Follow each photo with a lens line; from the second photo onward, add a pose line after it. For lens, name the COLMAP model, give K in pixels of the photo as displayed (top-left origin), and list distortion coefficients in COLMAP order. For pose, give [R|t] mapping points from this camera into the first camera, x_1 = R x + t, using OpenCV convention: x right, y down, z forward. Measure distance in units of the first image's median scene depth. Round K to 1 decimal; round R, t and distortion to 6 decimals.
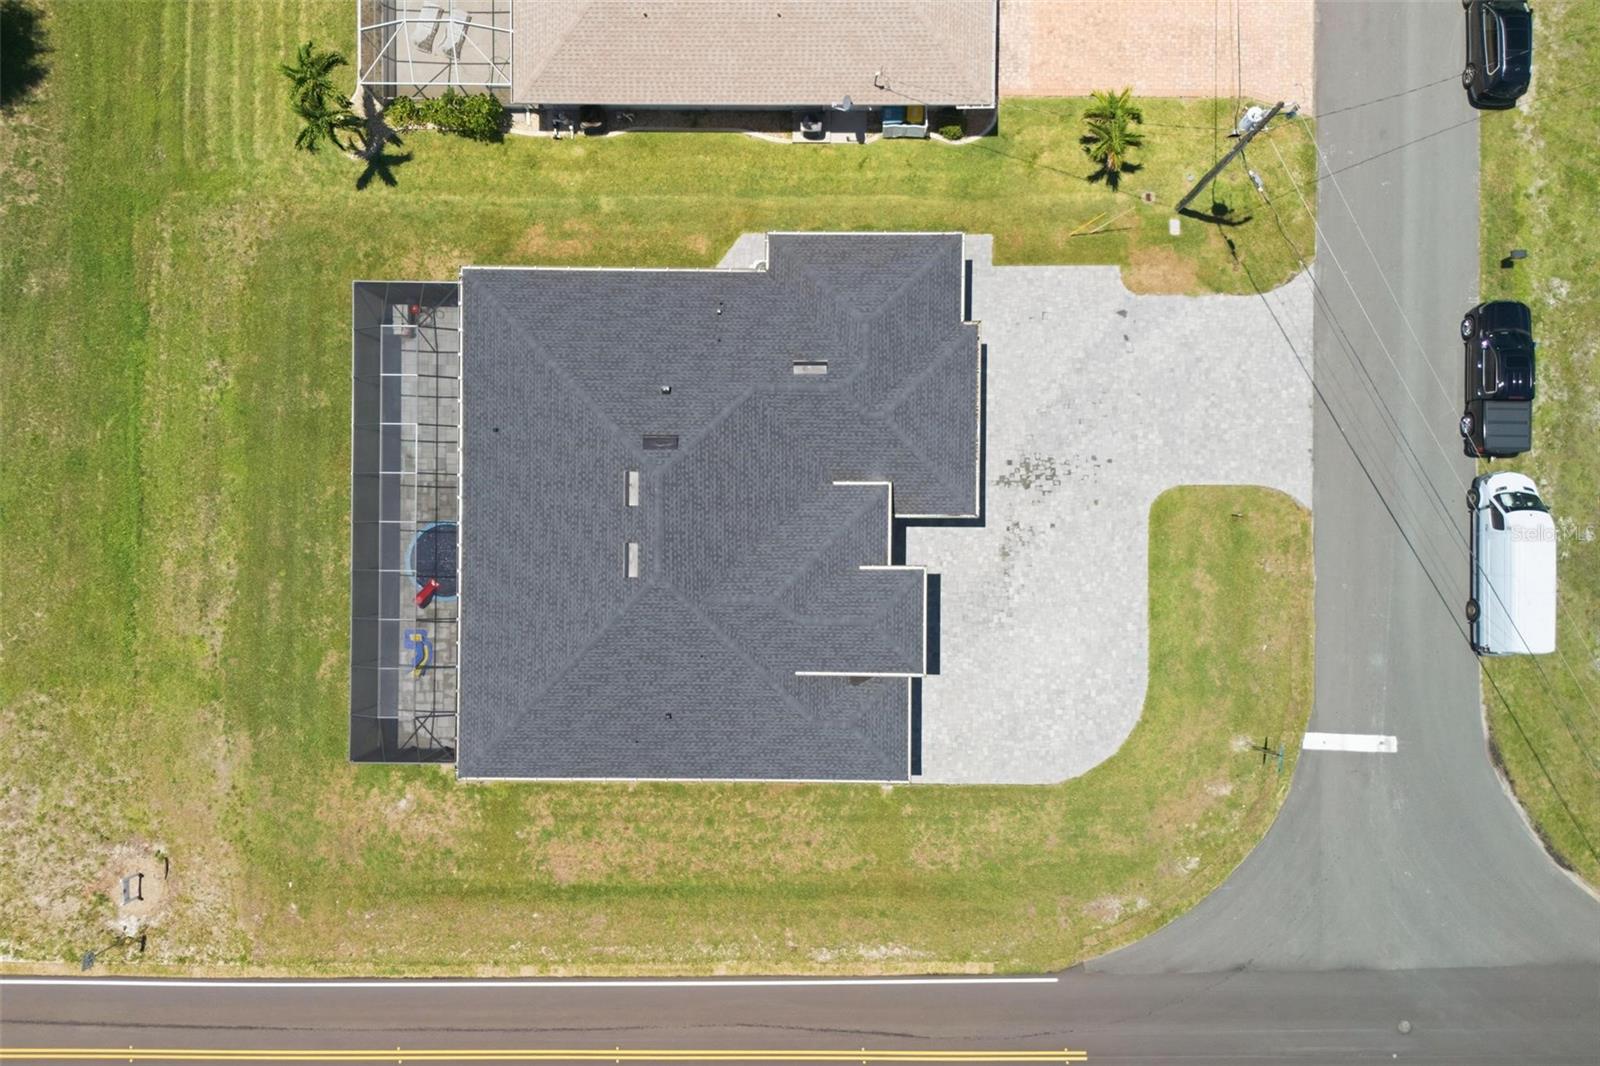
lens RADIAL K [[1236.8, 0, 761.1], [0, 1236.8, 553.0], [0, 0, 1]] dist [0.071461, -0.068874]
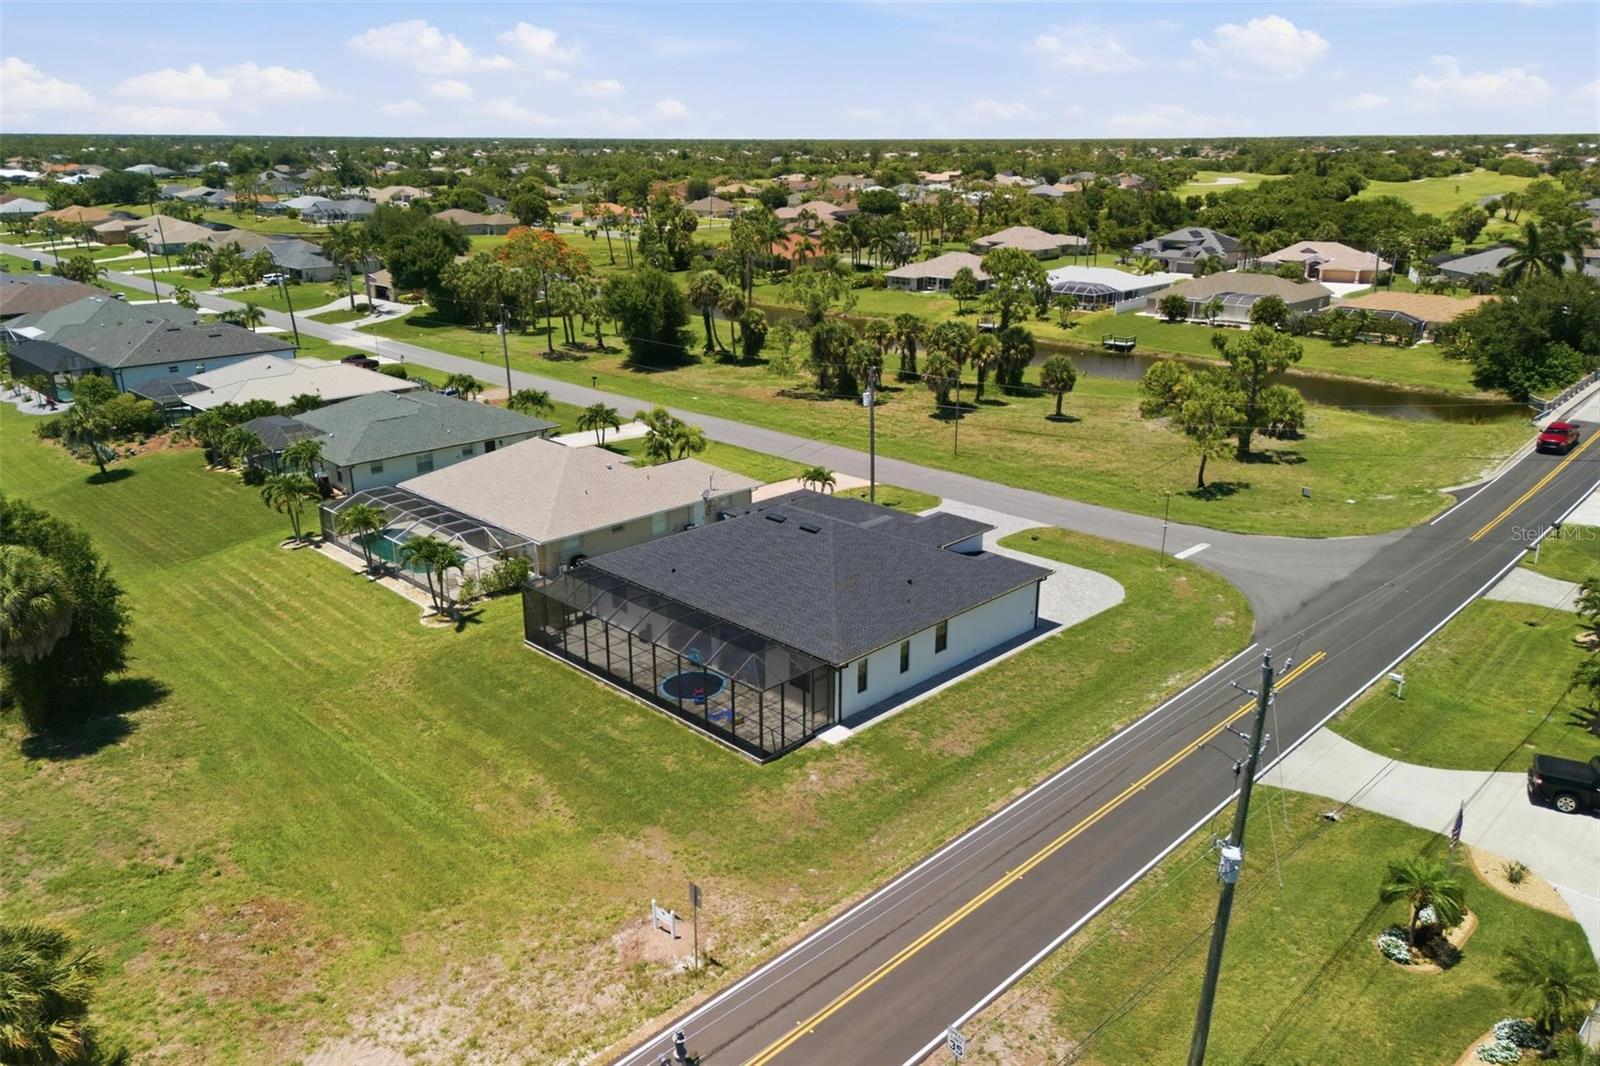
lens RADIAL K [[1183.5, 0, 800.0], [0, 1183.5, 533.0], [0, 0, 1]] dist [0.087019, -0.096628]
pose [[0.699877, -0.213540, 0.681596, -0.926215], [0.714180, 0.223791, -0.663223, 0.803334], [-0.010910, 0.950957, 0.309132, 0.505541]]
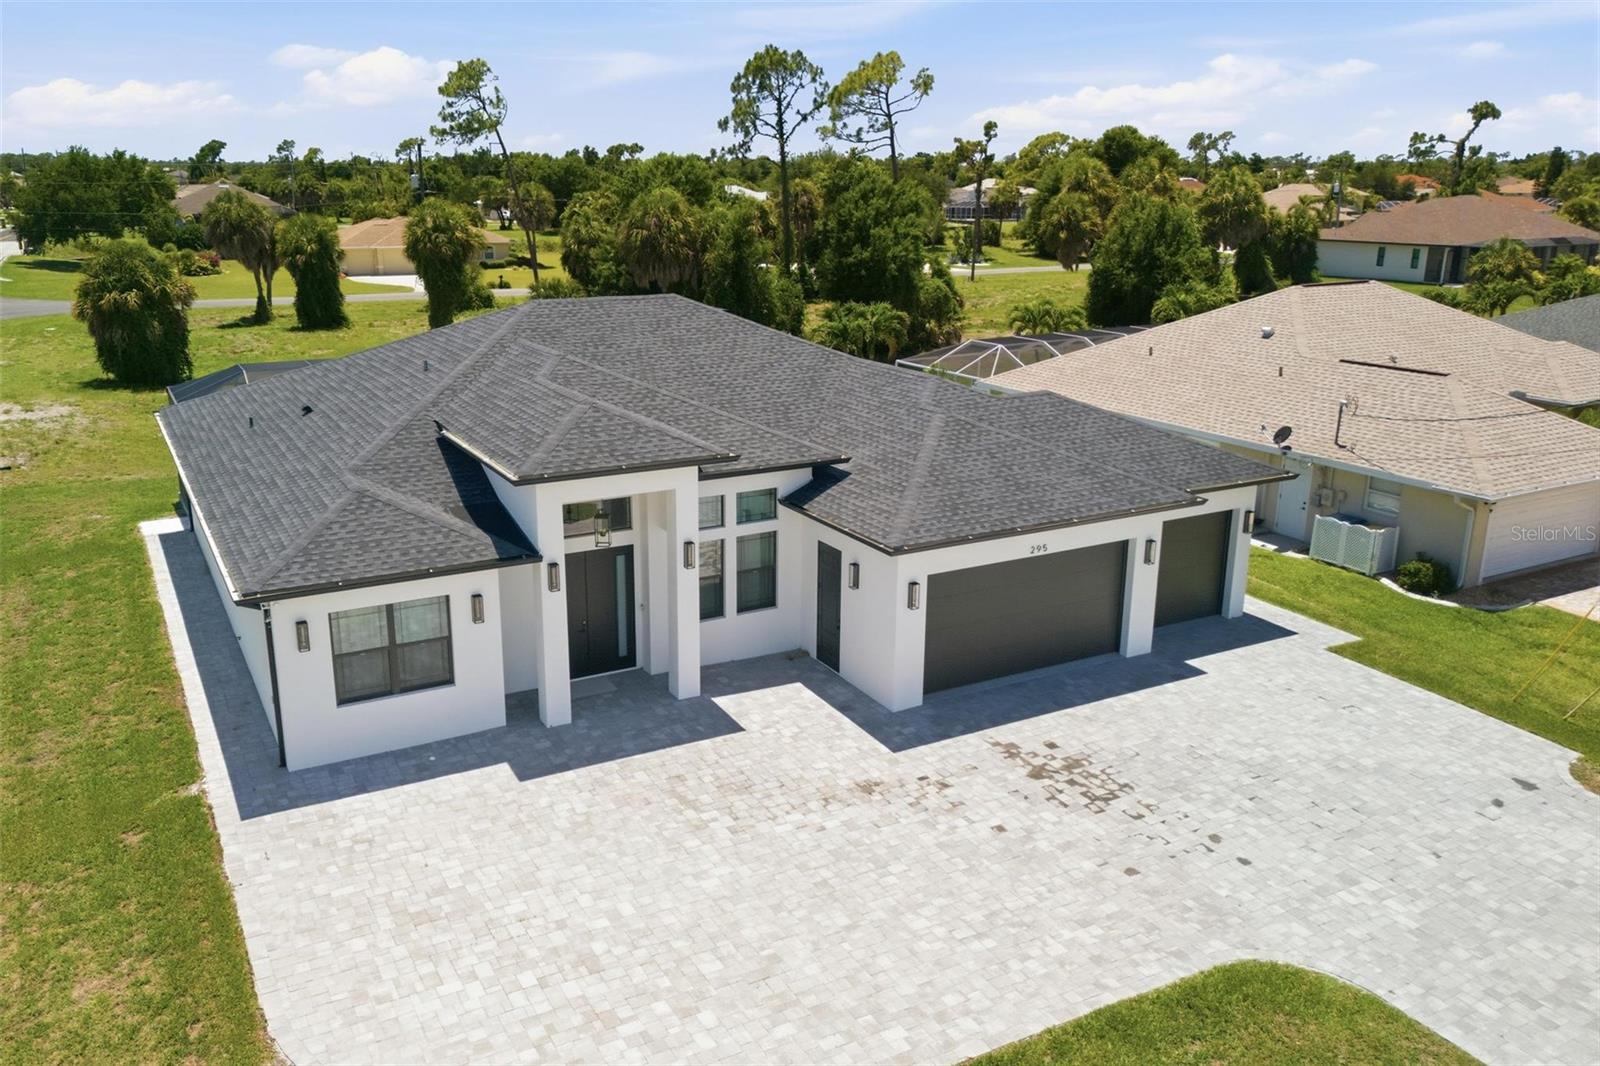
lens RADIAL K [[1236.8, 0, 761.1], [0, 1236.8, 553.0], [0, 0, 1]] dist [0.071461, -0.068874]
pose [[0.482250, 0.272160, -0.832685, 0.489289], [-0.876022, 0.144841, -0.460008, 0.201916], [-0.004589, 0.951289, 0.308268, 0.802429]]
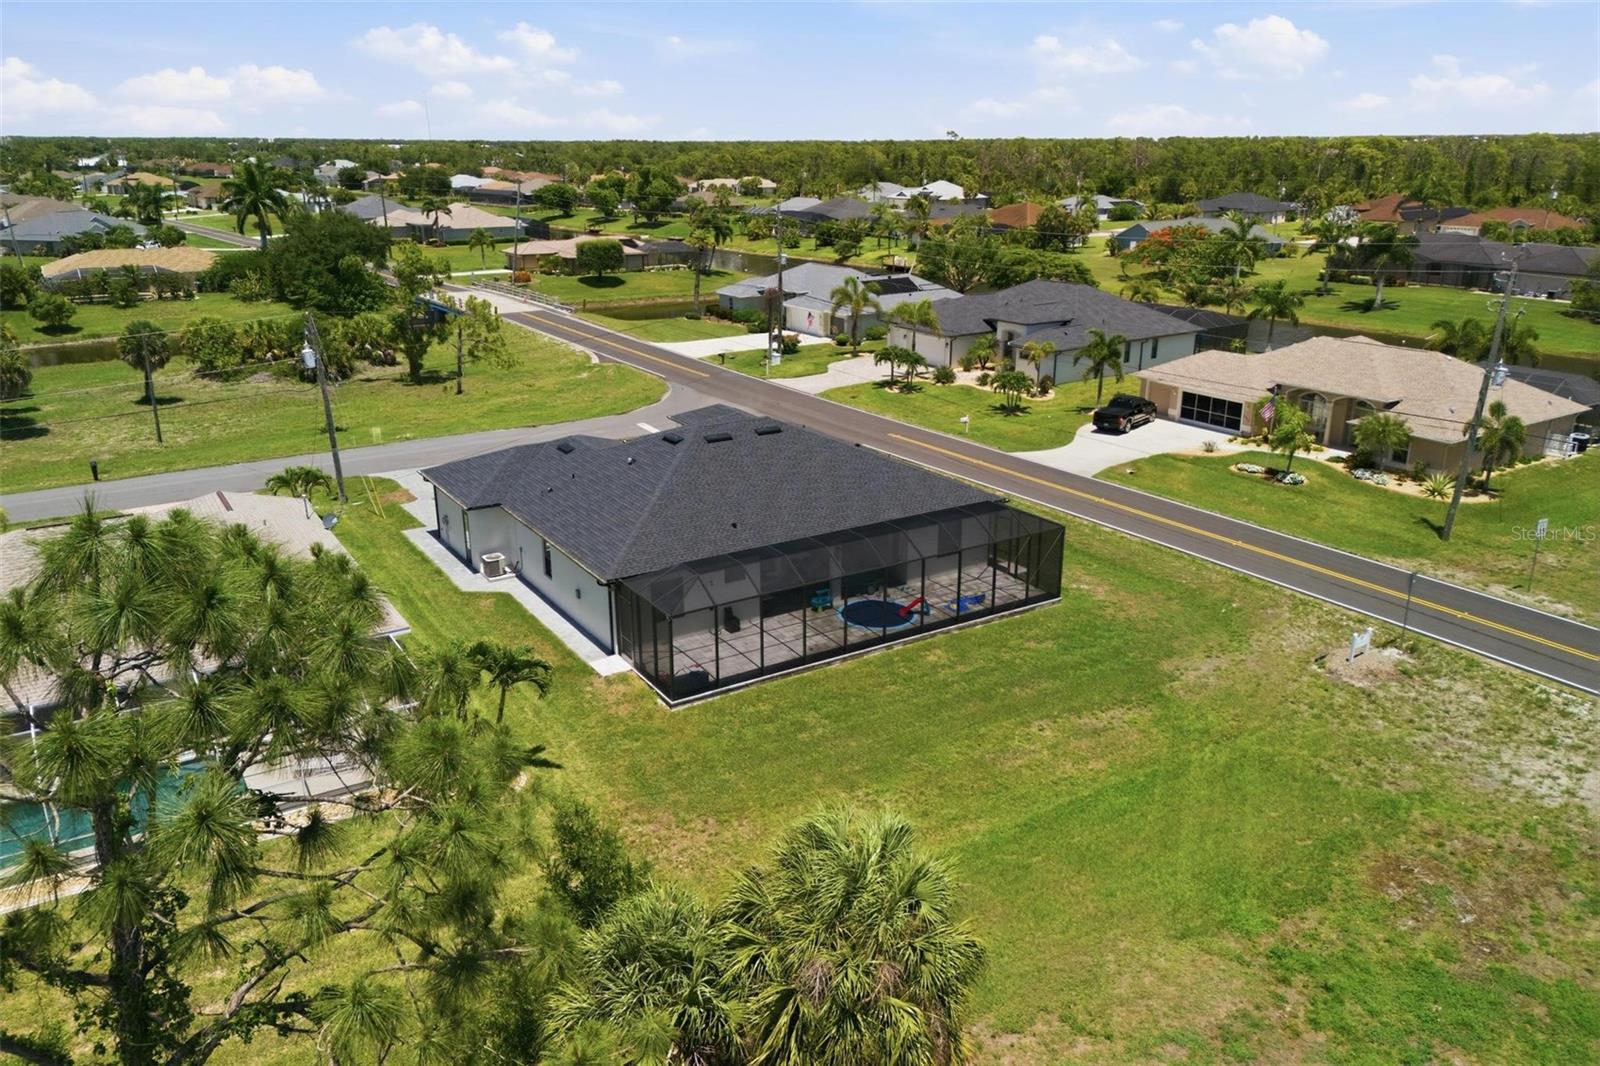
lens RADIAL K [[1167.0, 0, 802.4], [0, 1167.0, 554.6], [0, 0, 1]] dist [0.087793, -0.093625]
pose [[-0.547340, -0.264462, 0.794027, -0.957221], [0.836905, -0.176492, 0.518113, -0.527322], [0.003118, 0.948109, 0.317930, 0.652197]]
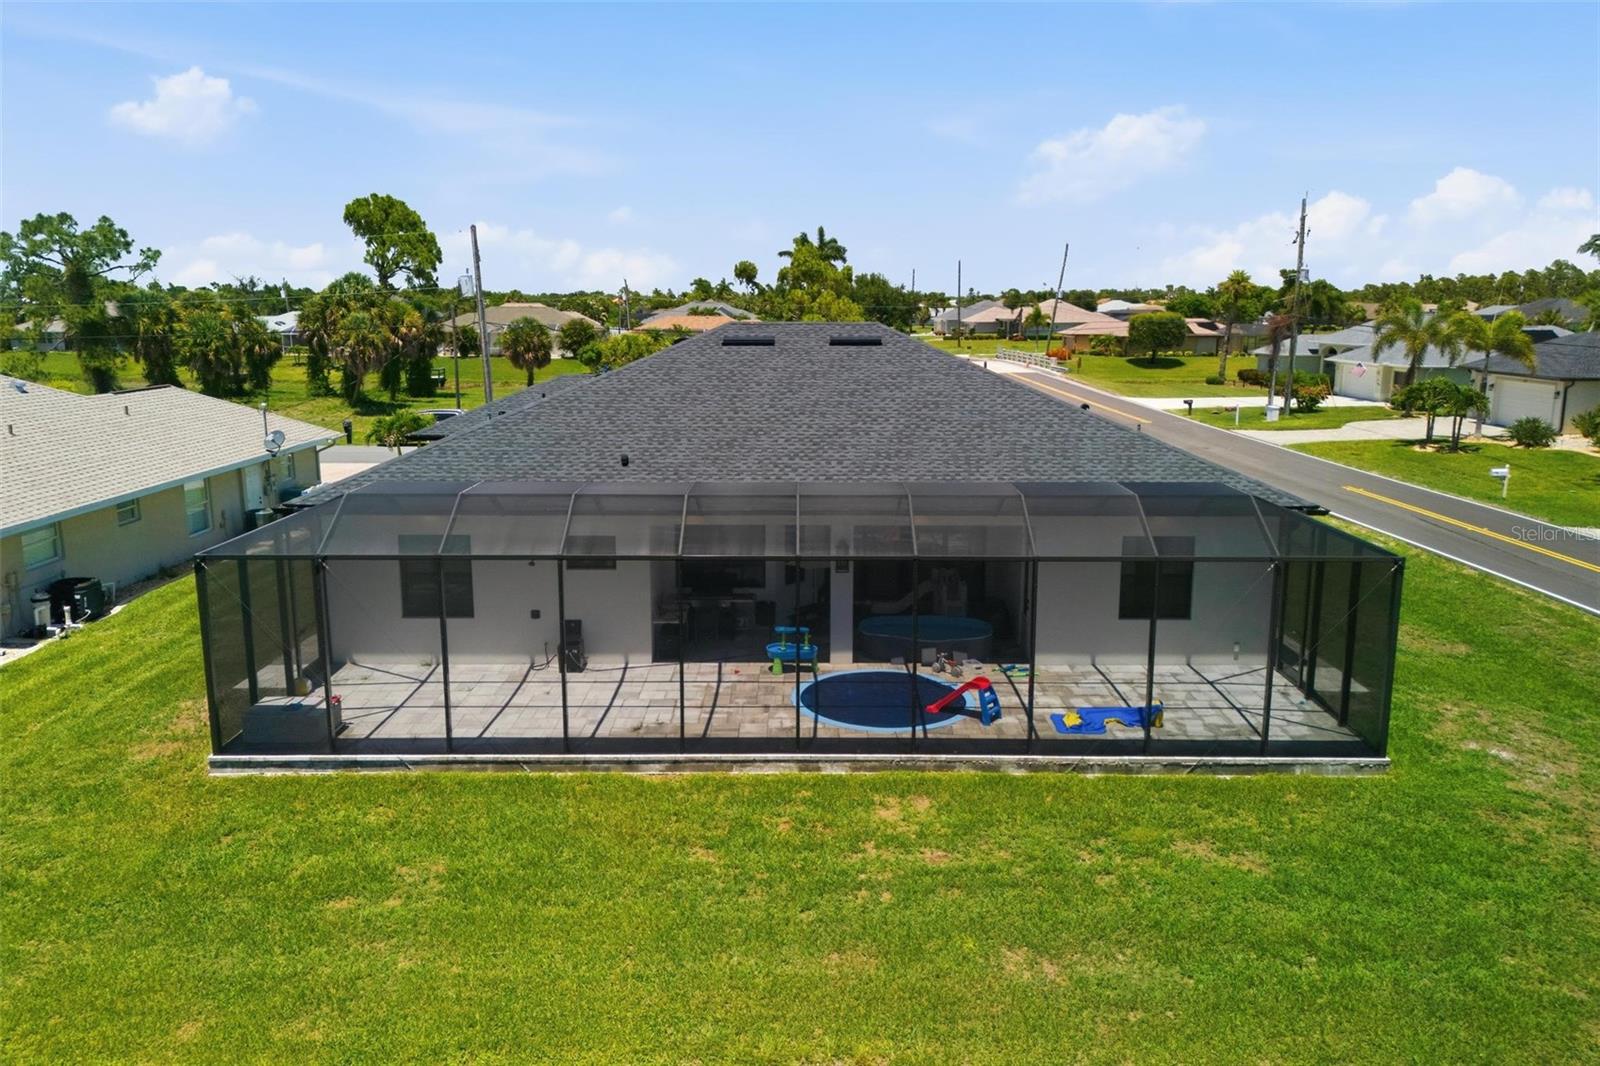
lens RADIAL K [[1167.0, 0, 802.4], [0, 1167.0, 554.6], [0, 0, 1]] dist [0.087793, -0.093625]
pose [[-0.009025, -0.197241, 0.980313, -0.647531], [0.999935, 0.005016, 0.010215, -0.026890], [-0.006932, 0.980342, 0.197183, 0.867784]]
